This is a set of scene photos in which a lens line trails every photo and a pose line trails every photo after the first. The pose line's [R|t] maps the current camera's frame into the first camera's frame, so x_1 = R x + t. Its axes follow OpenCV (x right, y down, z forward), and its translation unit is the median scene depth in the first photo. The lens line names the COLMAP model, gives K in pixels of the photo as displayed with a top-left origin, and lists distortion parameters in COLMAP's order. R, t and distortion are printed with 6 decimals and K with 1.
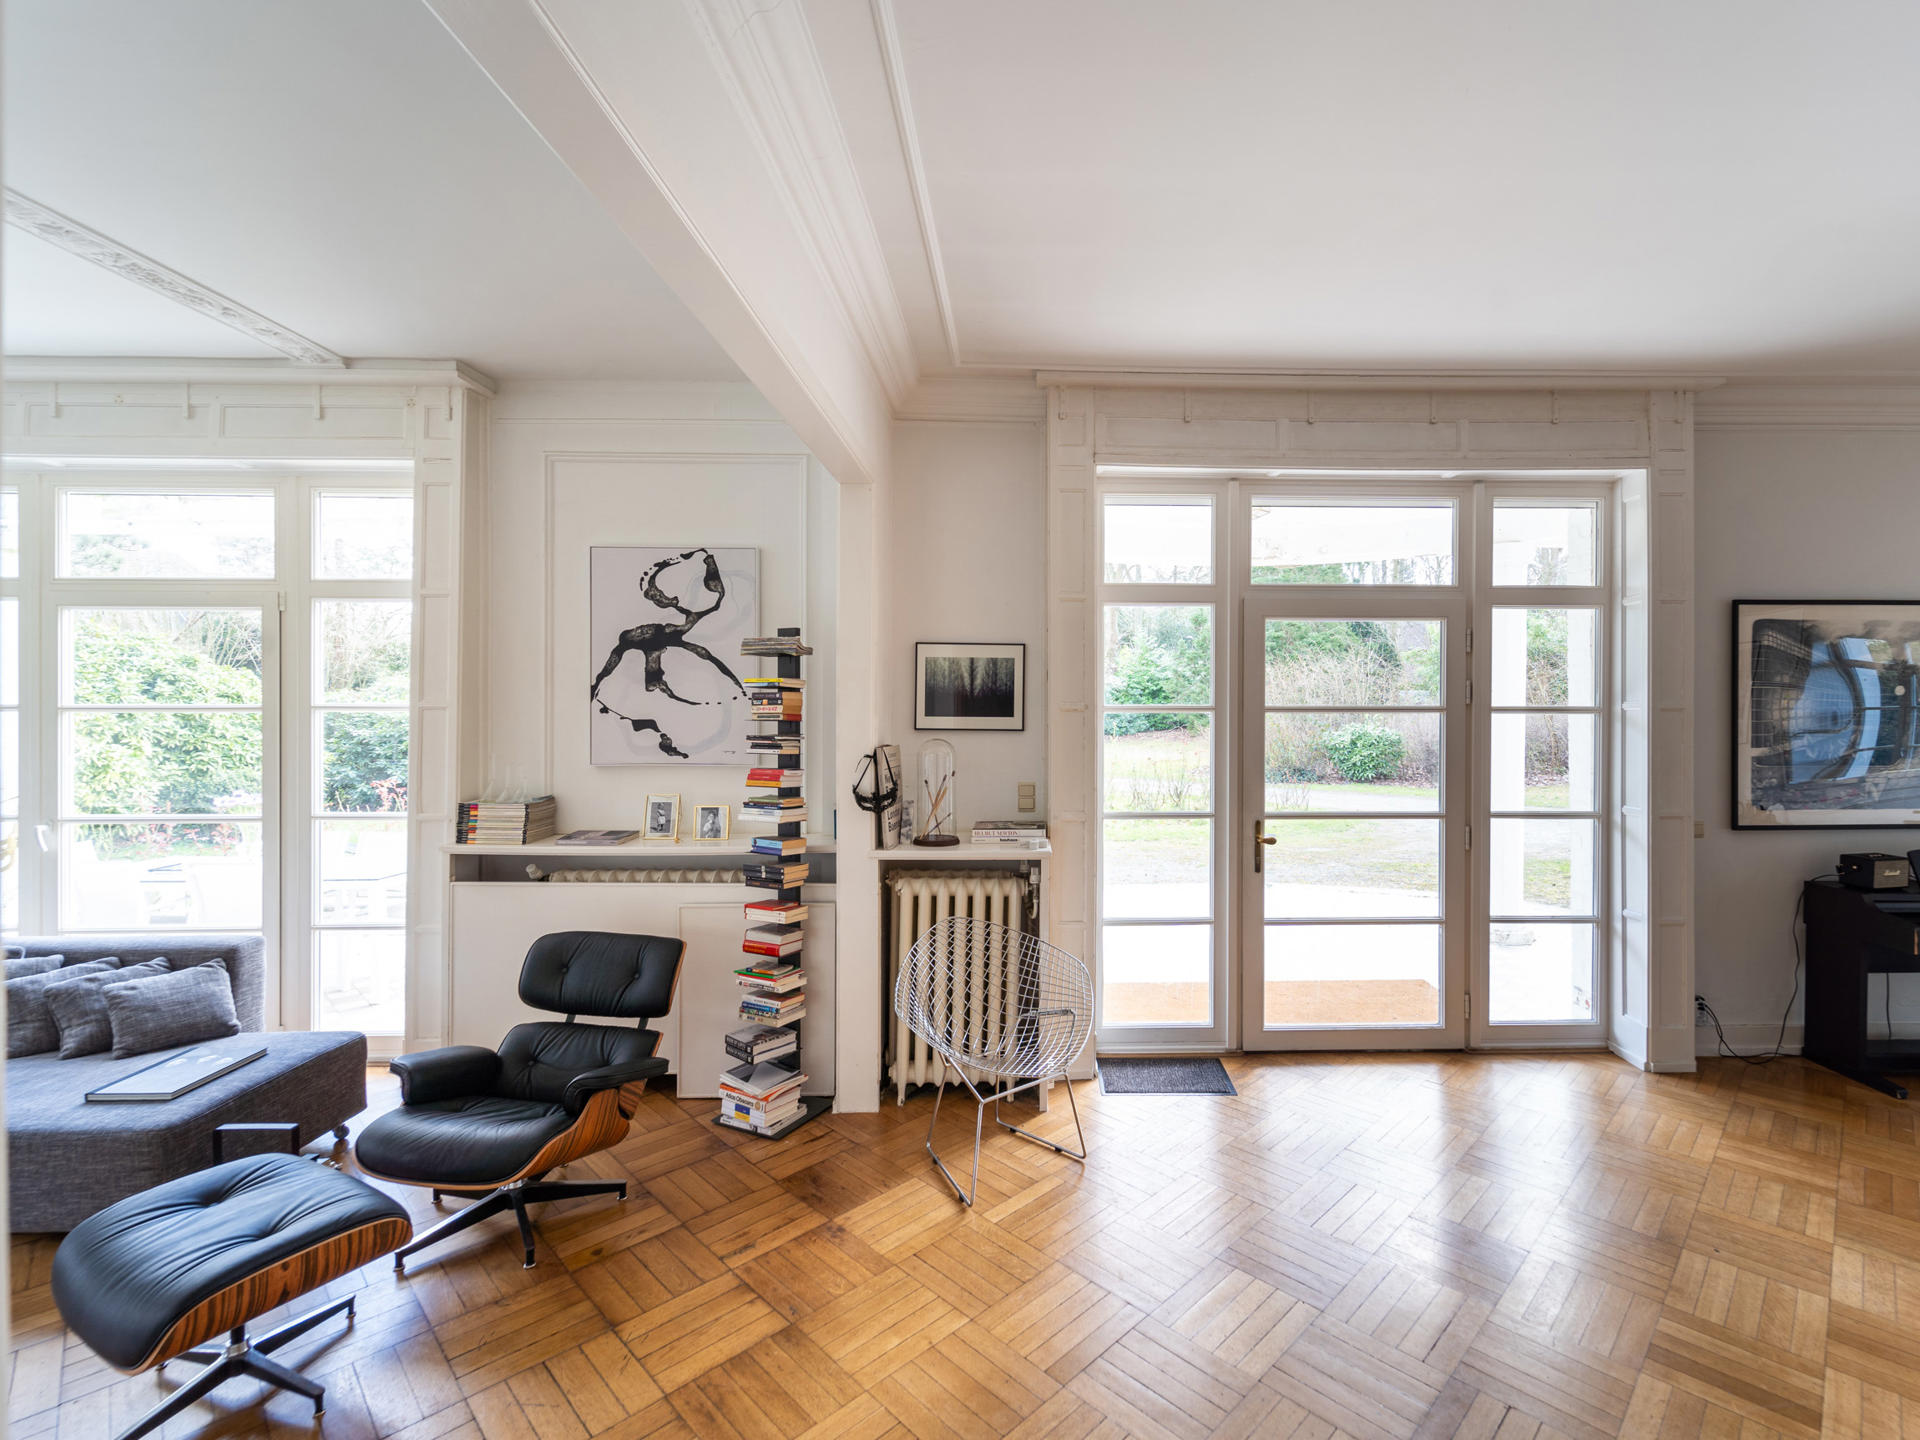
lens RADIAL K [[873.0, 0, 1048.0], [0, 873.0, 711.7], [0, 0, 1]] dist [0.013569, -0.005687]
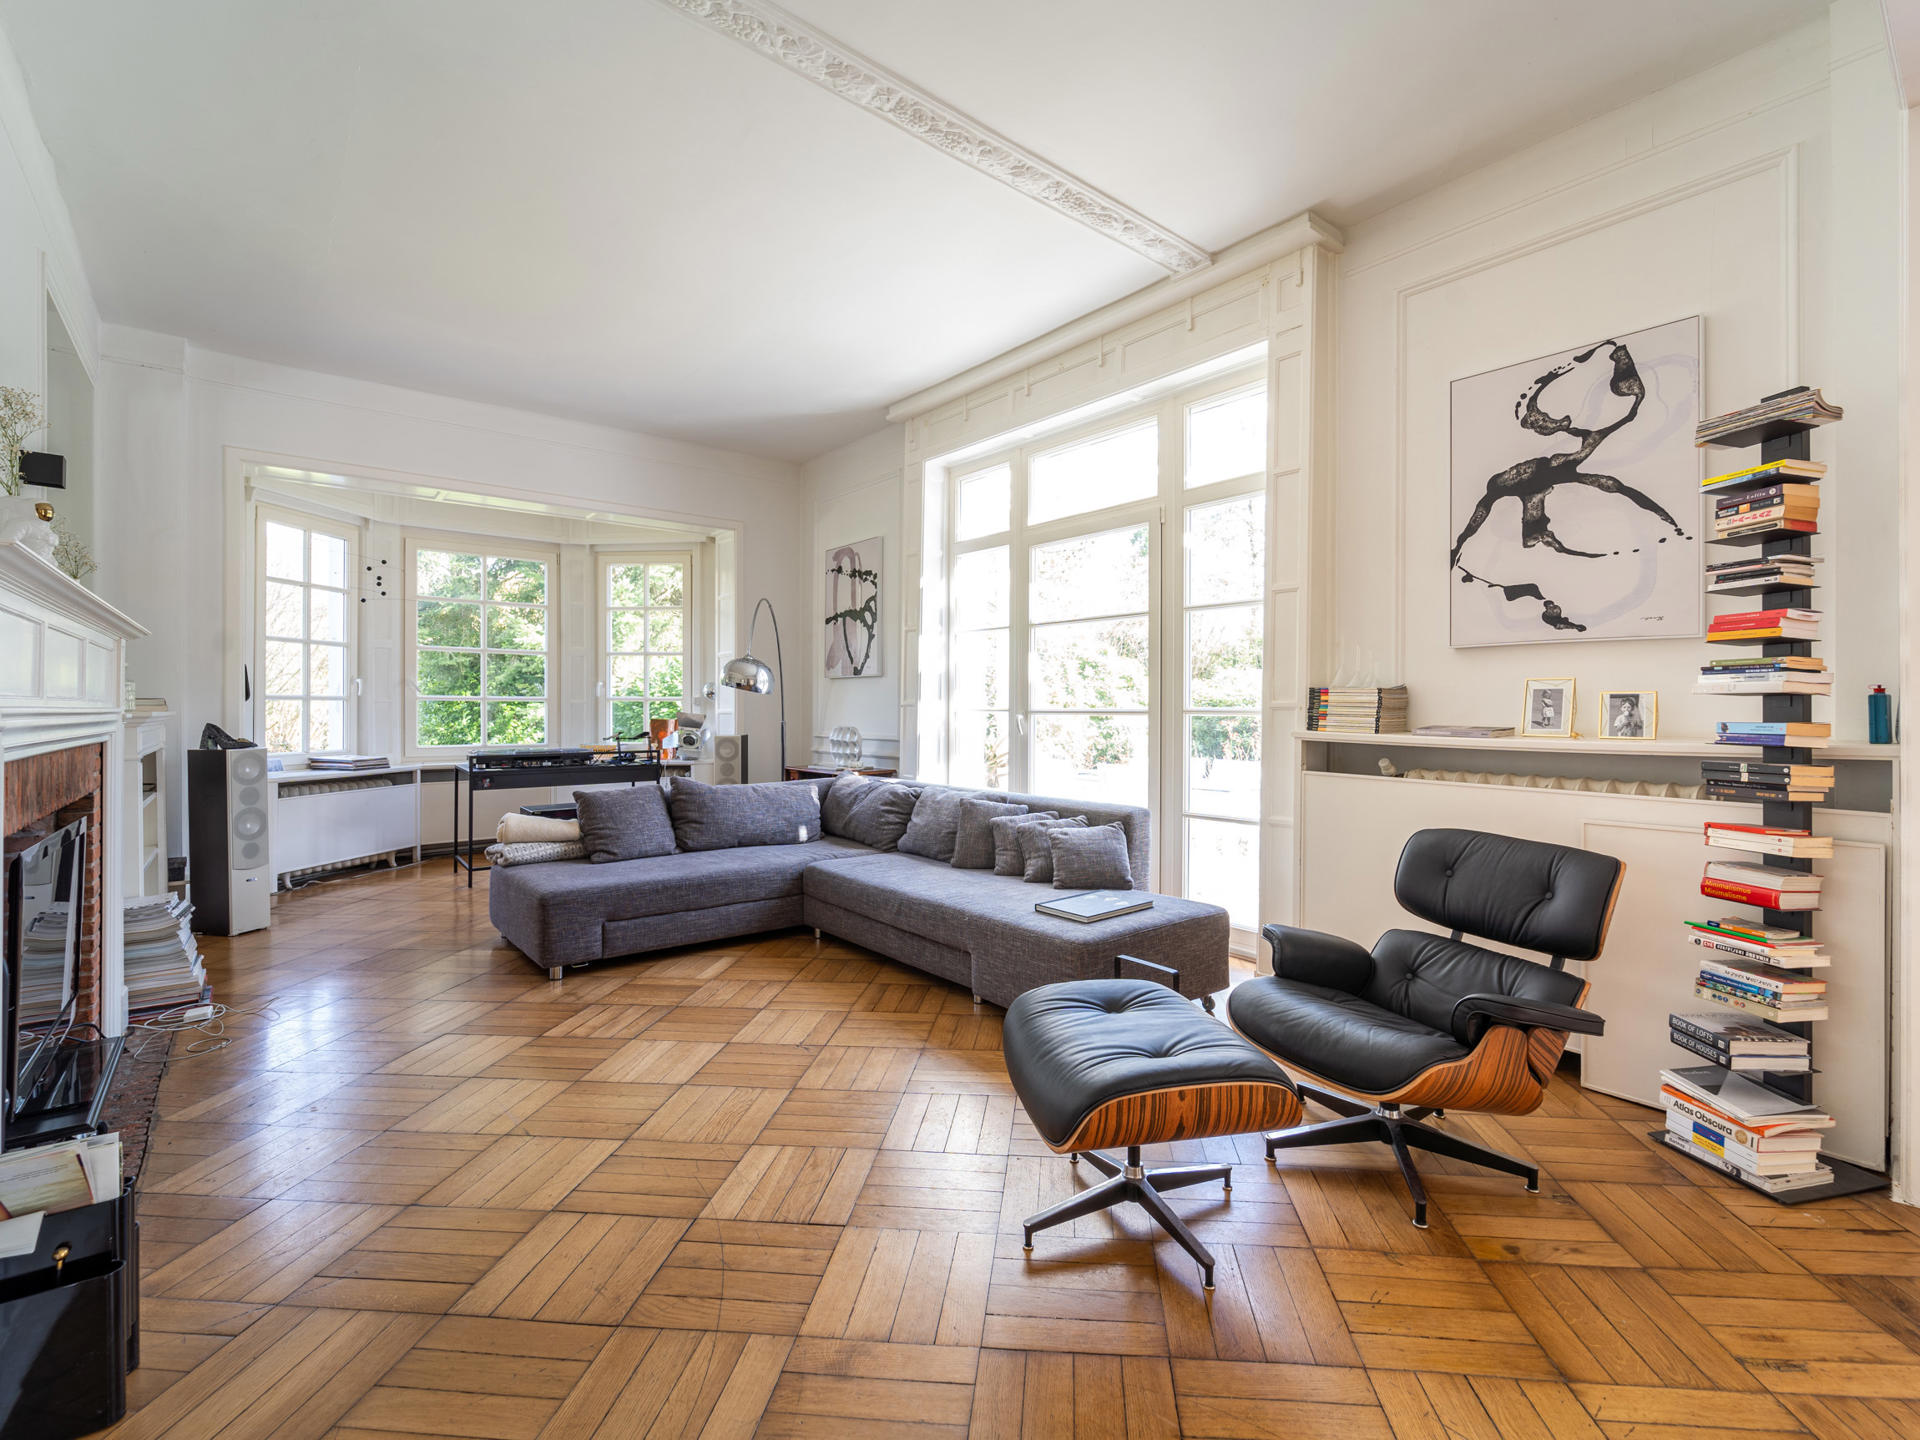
lens RADIAL K [[871.5, 0, 1005.6], [0, 871.5, 714.8], [0, 0, 1]] dist [0.000881, 0.000152]
pose [[0.632875, -0.000703, -0.774253, -0.173744], [-0.004362, 0.999980, -0.004474, 0.145694], [0.774241, 0.006209, 0.632860, 0.183310]]
